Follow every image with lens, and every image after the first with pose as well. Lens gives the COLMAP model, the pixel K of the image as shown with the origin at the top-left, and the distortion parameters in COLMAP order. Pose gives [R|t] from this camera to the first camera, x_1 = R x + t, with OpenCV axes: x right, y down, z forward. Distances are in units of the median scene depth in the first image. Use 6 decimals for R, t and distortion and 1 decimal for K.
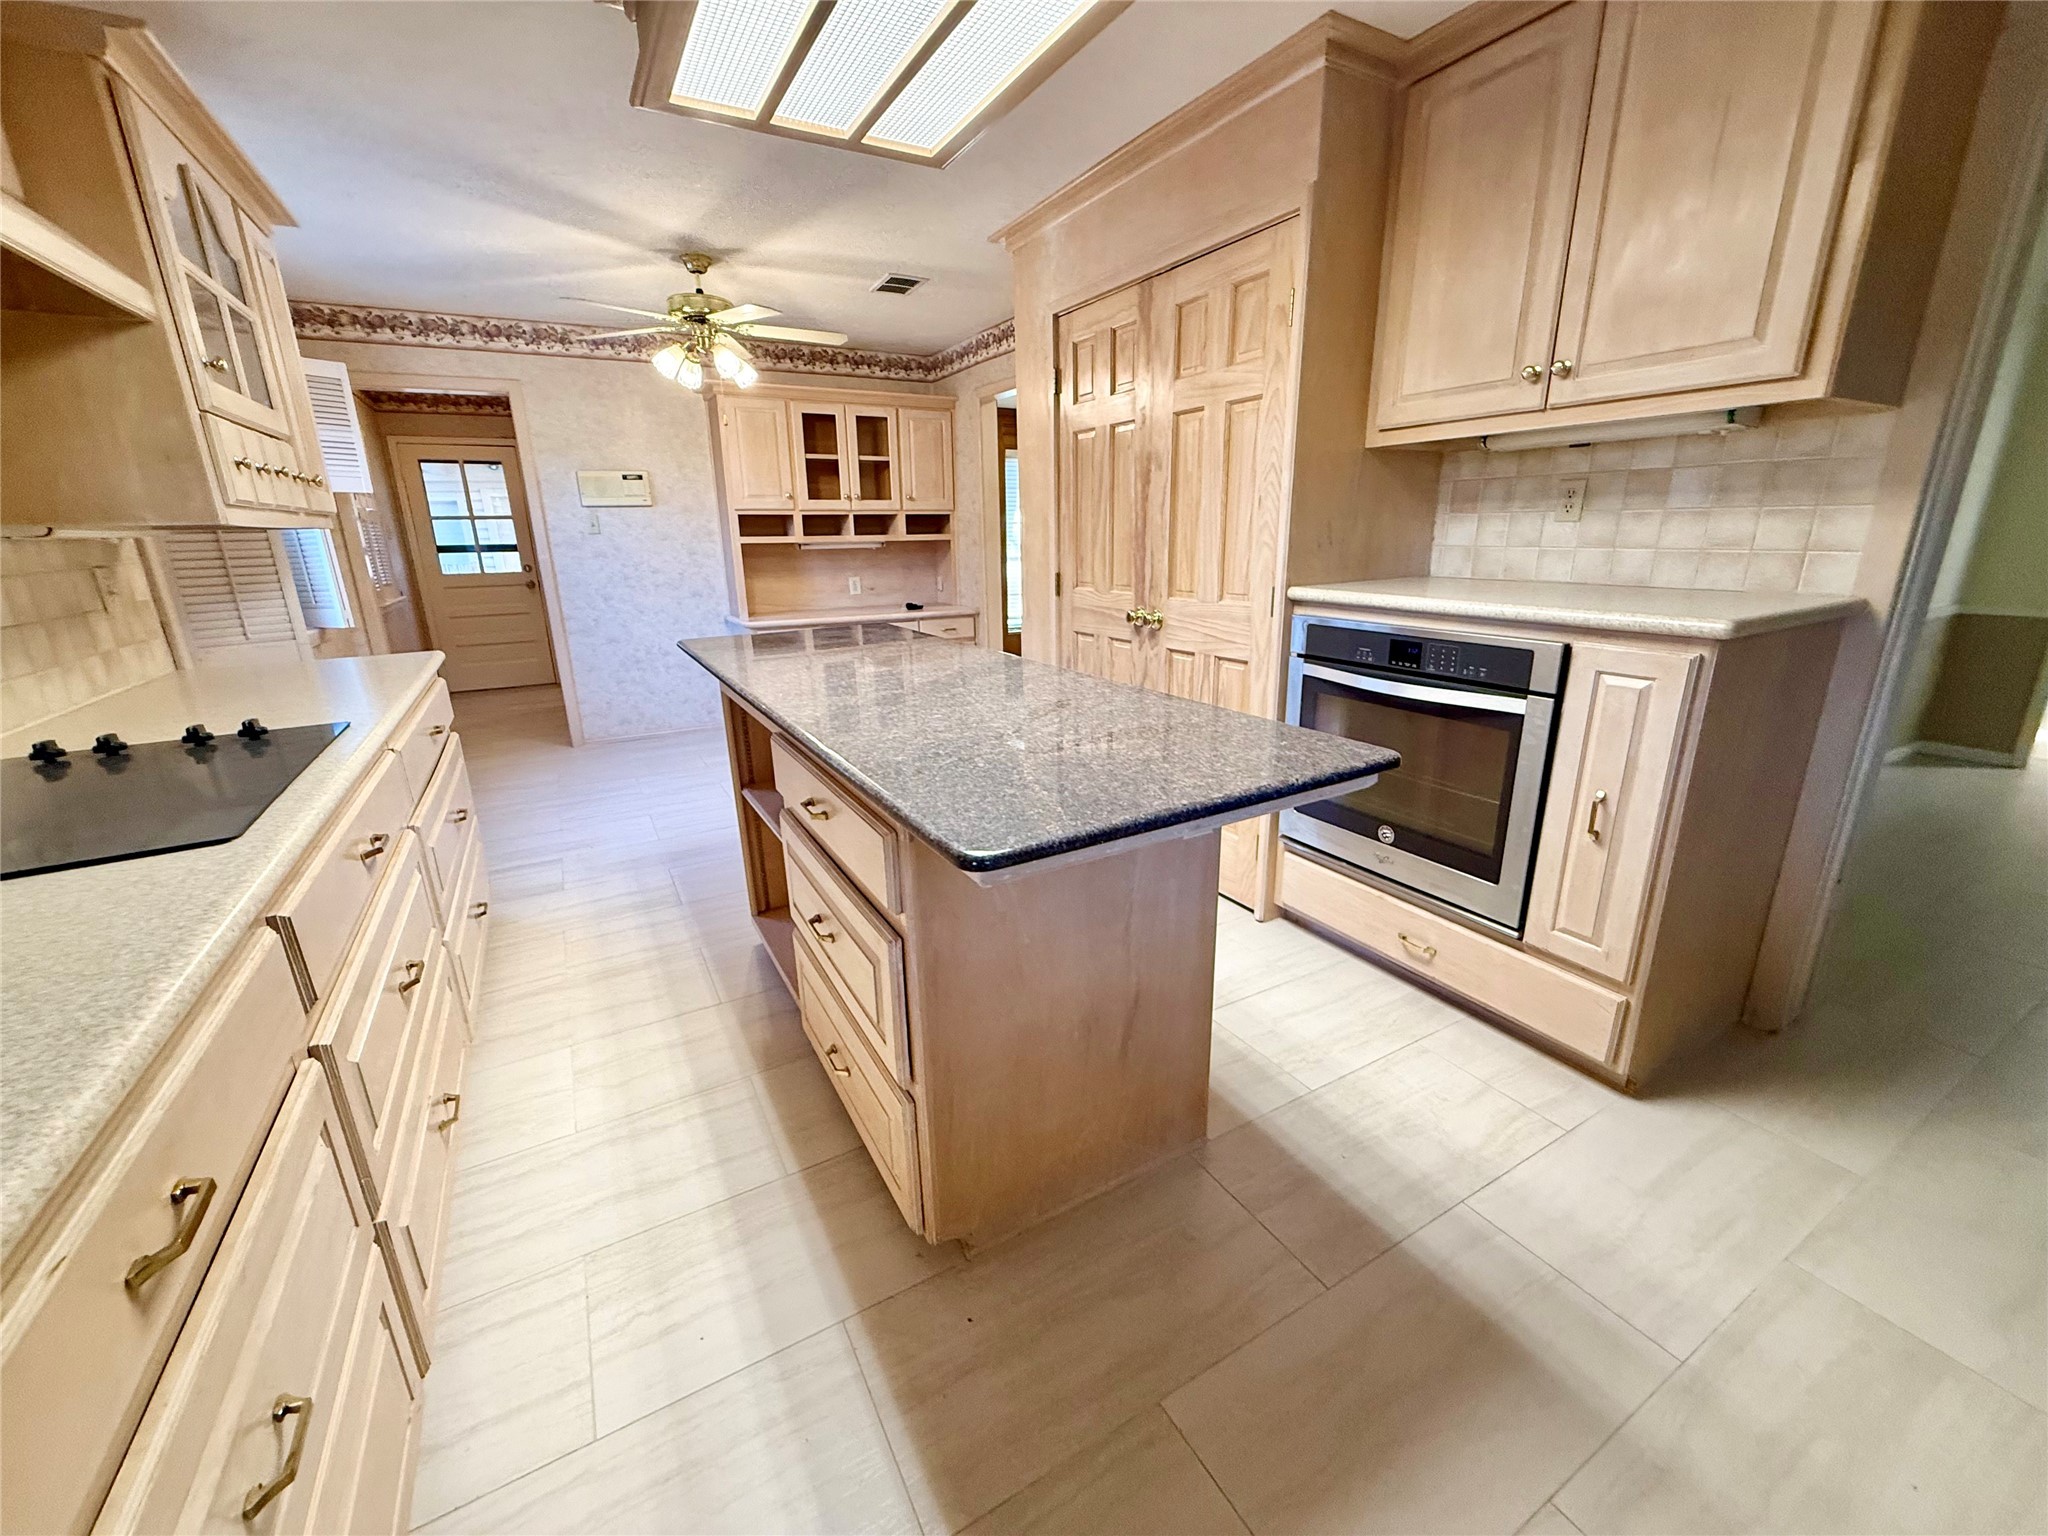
lens RADIAL K [[821.2, 0, 1025.1], [0, 821.2, 769.9], [0, 0, 1]] dist [-0.001970, 0.000156]
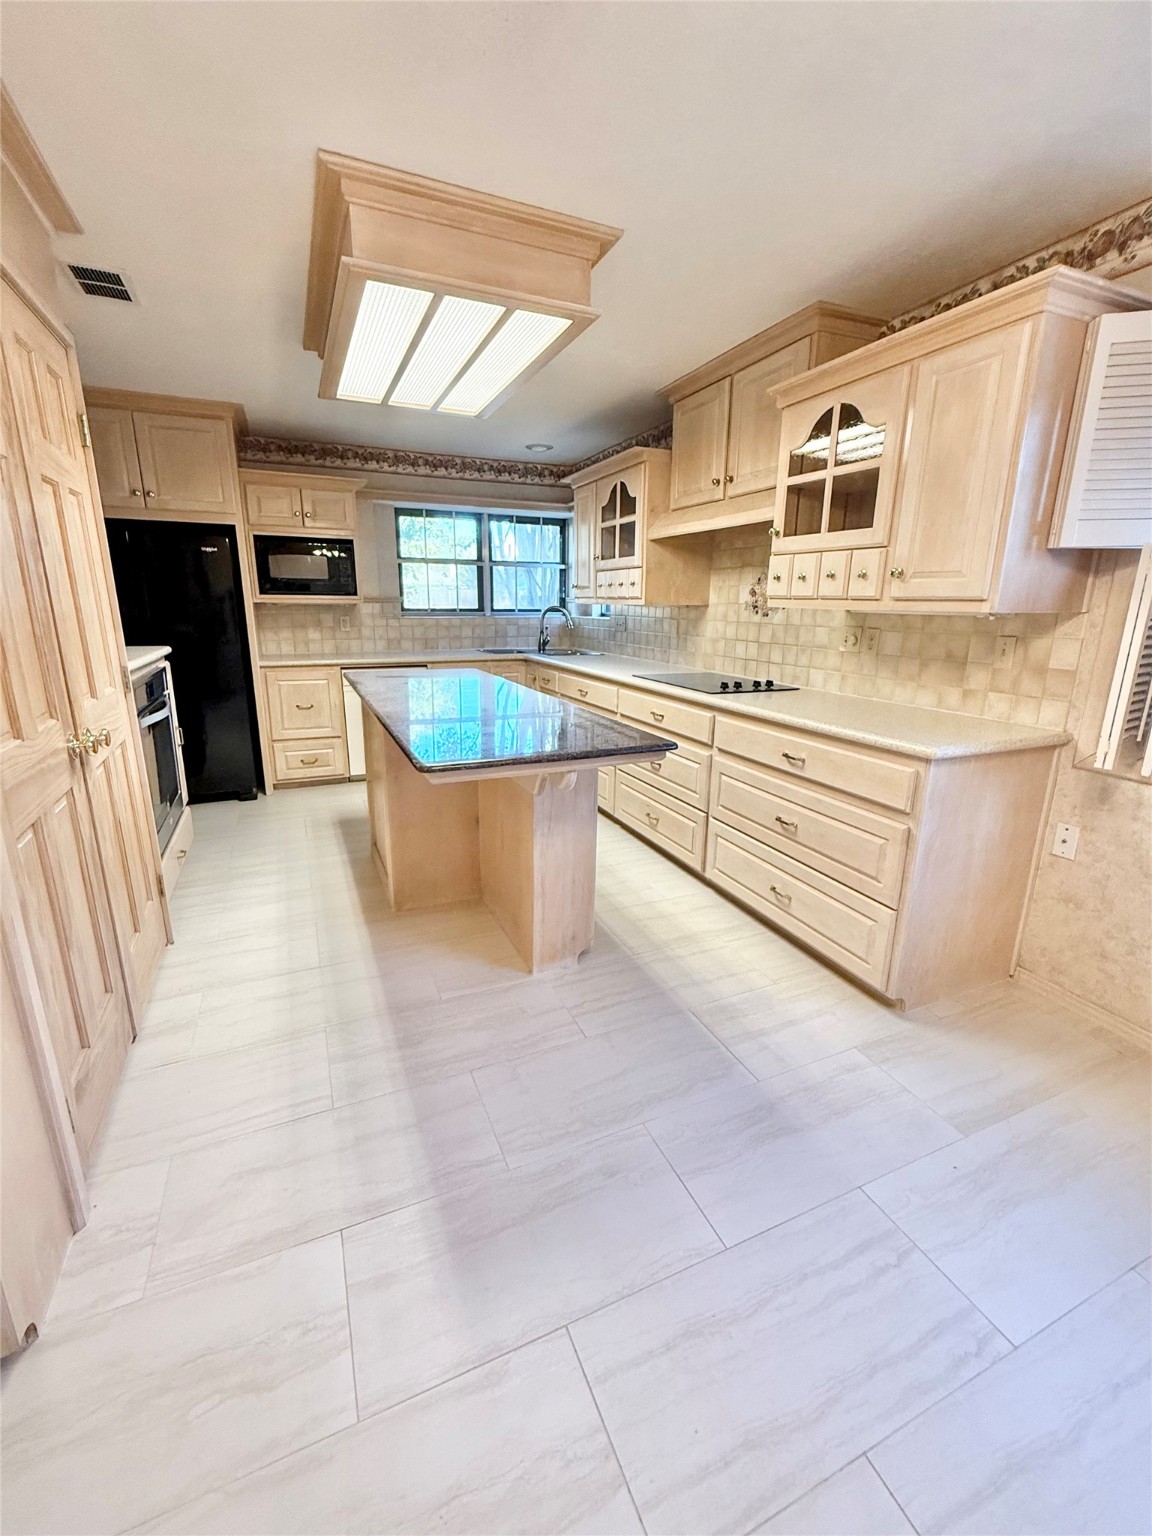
lens RADIAL K [[615.9, 0, 574.8], [0, 615.9, 760.1], [0, 0, 1]] dist [-0.001970, 0.000156]
pose [[-0.994246, -0.025407, 0.104065, -0.399329], [0.031543, 0.858955, 0.511079, -0.498463], [-0.102372, 0.511421, -0.853211, 1.648862]]
